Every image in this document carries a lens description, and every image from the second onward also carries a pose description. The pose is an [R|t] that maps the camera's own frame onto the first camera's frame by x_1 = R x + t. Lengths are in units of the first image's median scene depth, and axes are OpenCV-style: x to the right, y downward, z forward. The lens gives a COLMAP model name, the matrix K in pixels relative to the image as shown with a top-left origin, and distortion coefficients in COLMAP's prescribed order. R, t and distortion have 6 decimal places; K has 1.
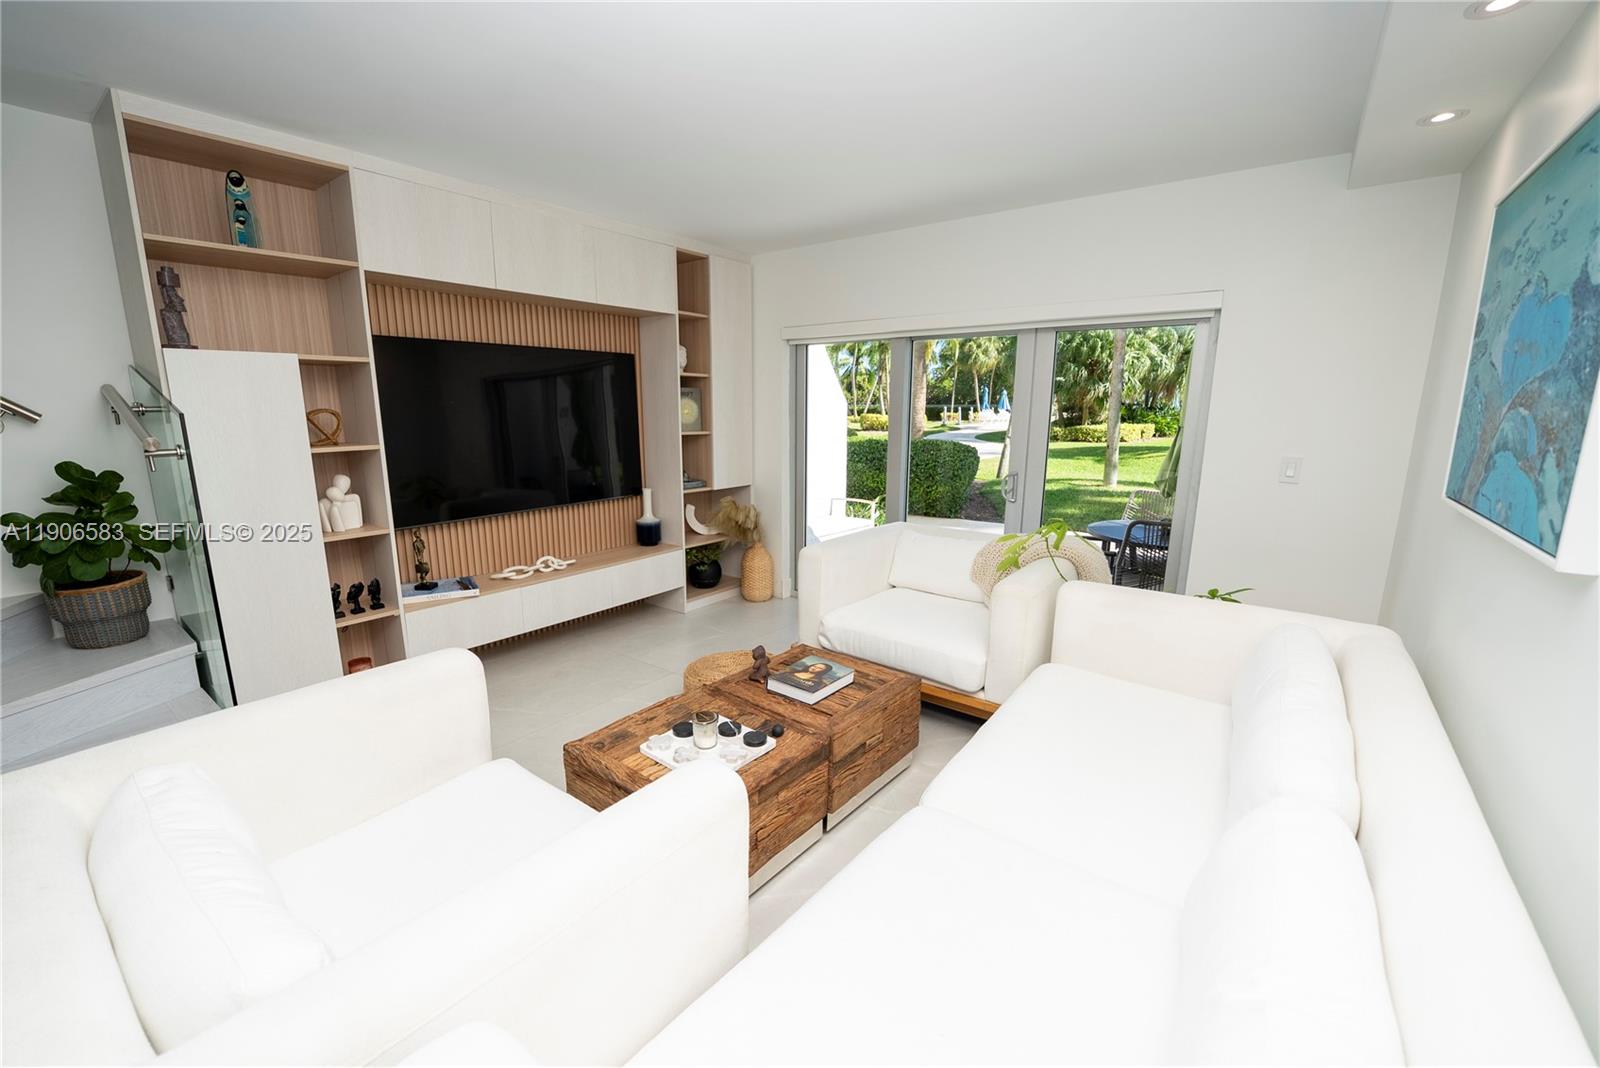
lens RADIAL K [[648.4, 0, 787.7], [0, 648.4, 549.0], [0, 0, 1]] dist [-0.029856, -0.000194]
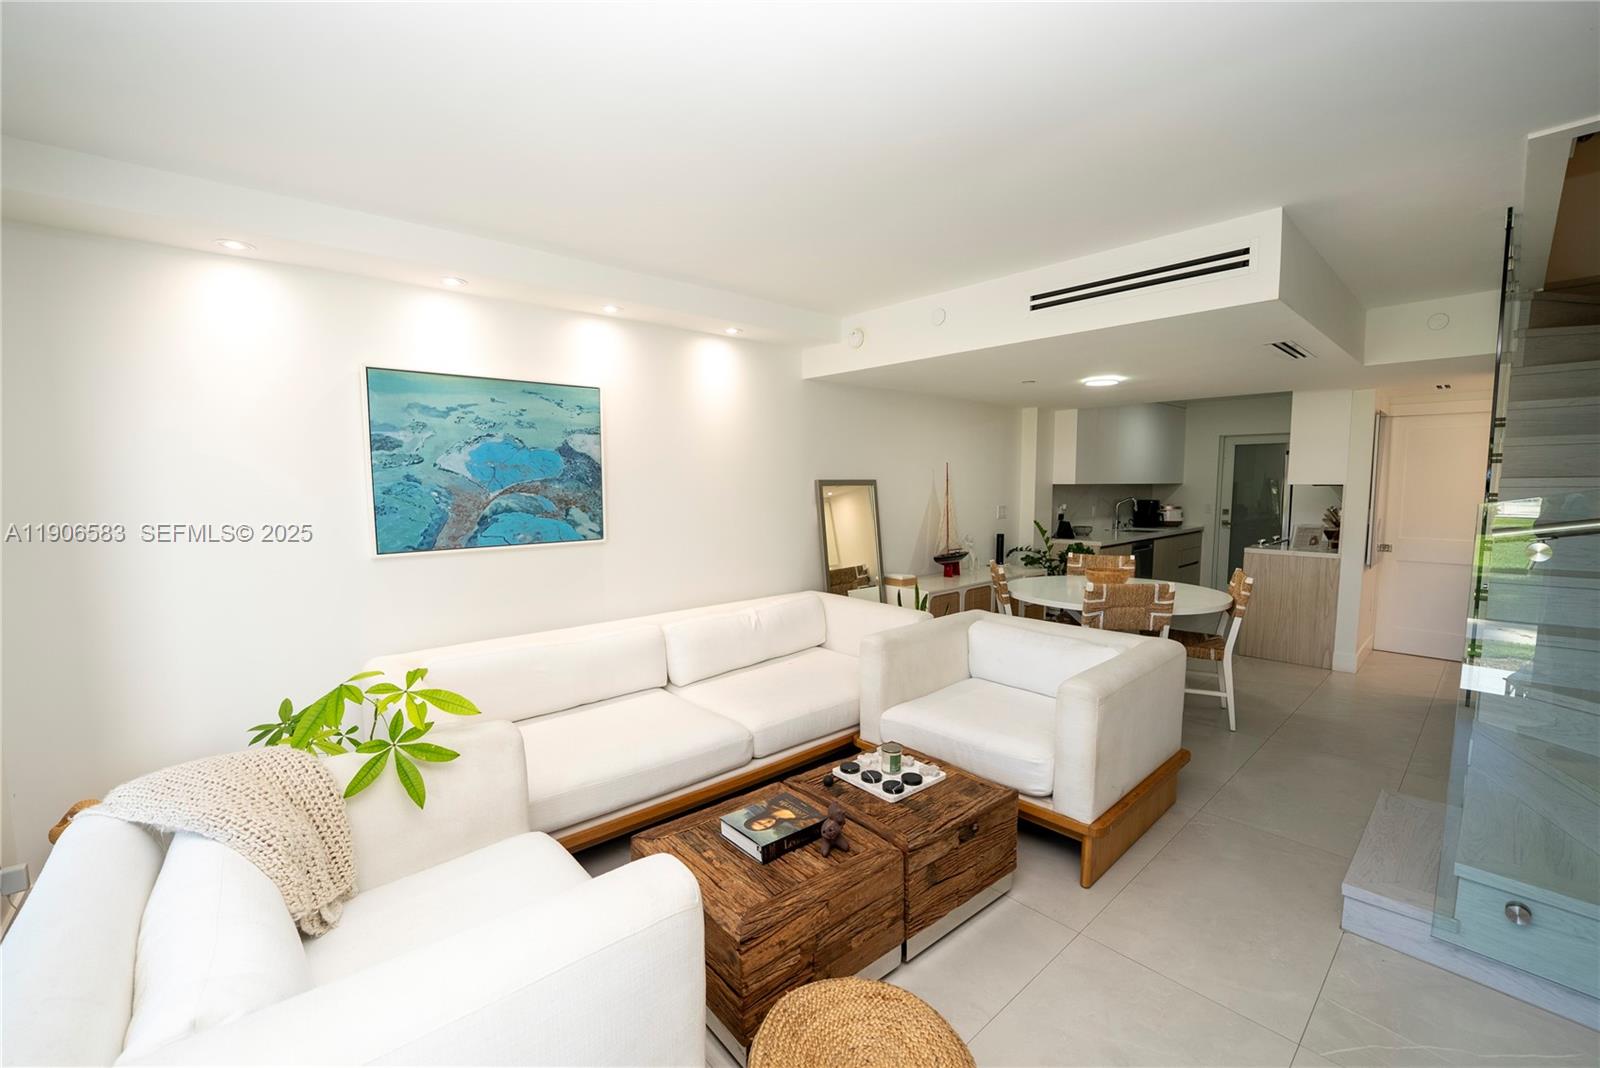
lens RADIAL K [[648.4, 0, 787.7], [0, 648.4, 549.0], [0, 0, 1]] dist [-0.029856, -0.000194]
pose [[-0.981689, -0.015429, 0.189864, -0.087469], [0.045009, 0.949705, 0.309894, -0.258812], [-0.185096, 0.312766, -0.931621, 1.107539]]
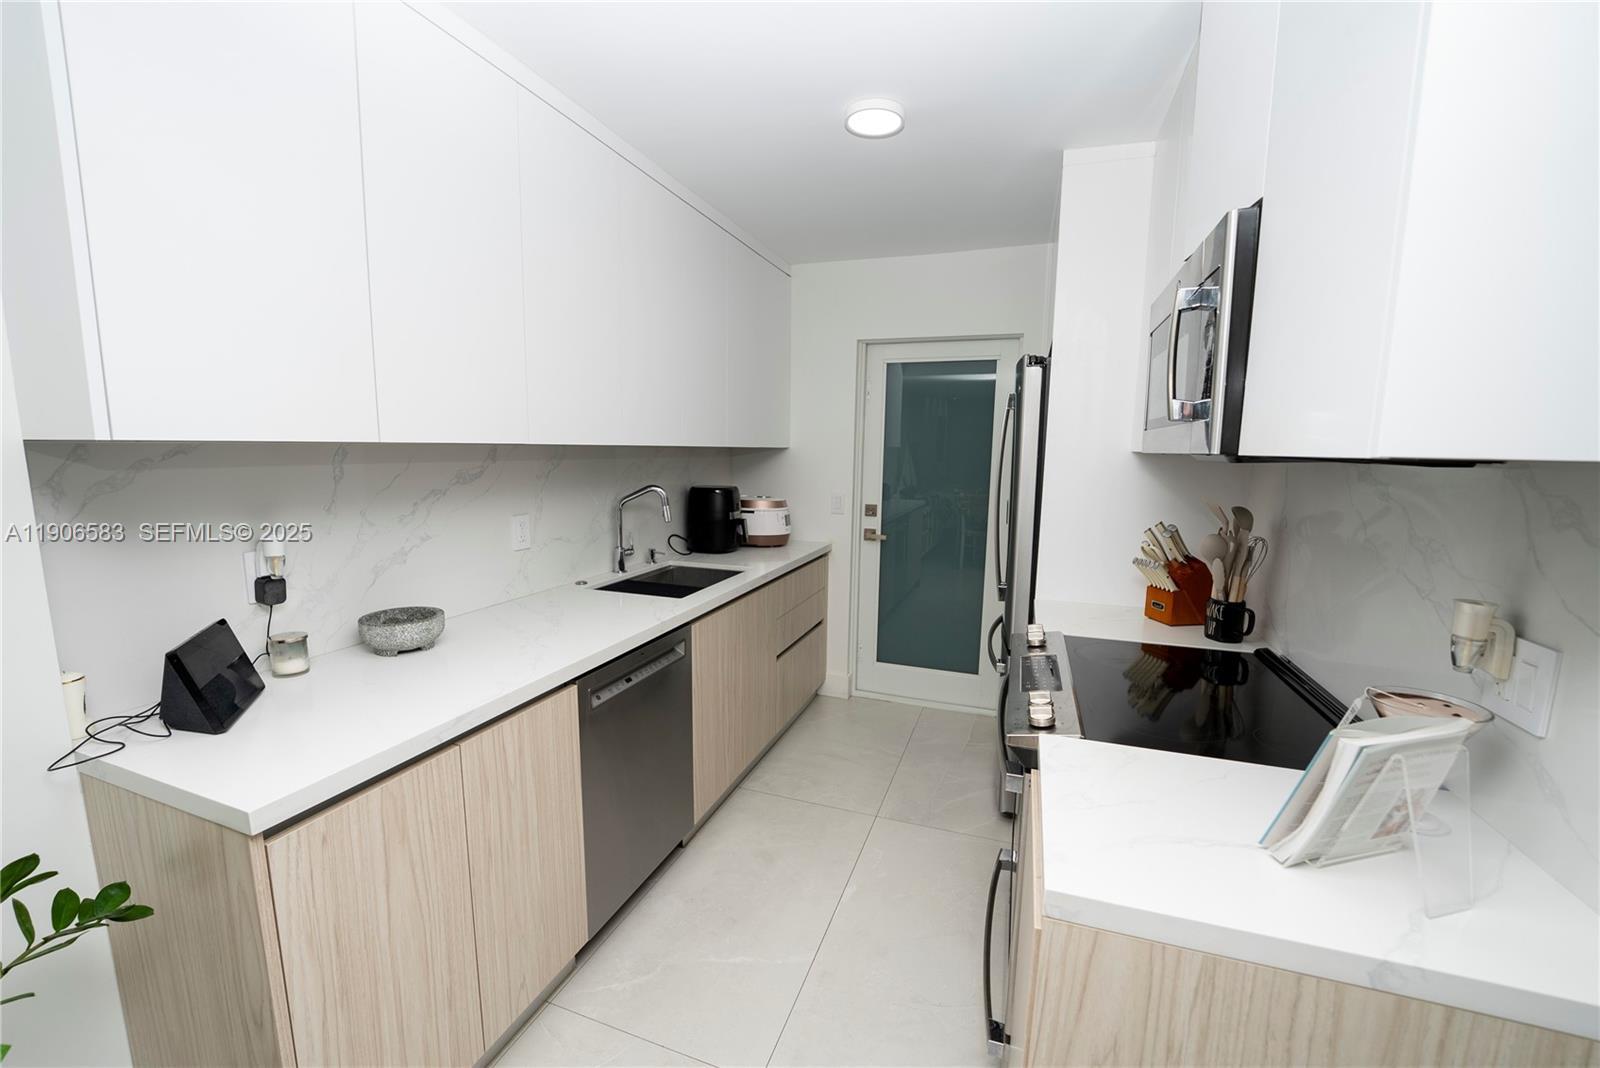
lens RADIAL K [[648.4, 0, 787.7], [0, 648.4, 549.0], [0, 0, 1]] dist [-0.029856, -0.000194]
pose [[-0.954792, 0.034461, -0.295270, -0.712241], [-0.075444, 0.932649, 0.352808, 0.070282], [0.287541, 0.359134, -0.887887, -0.355821]]
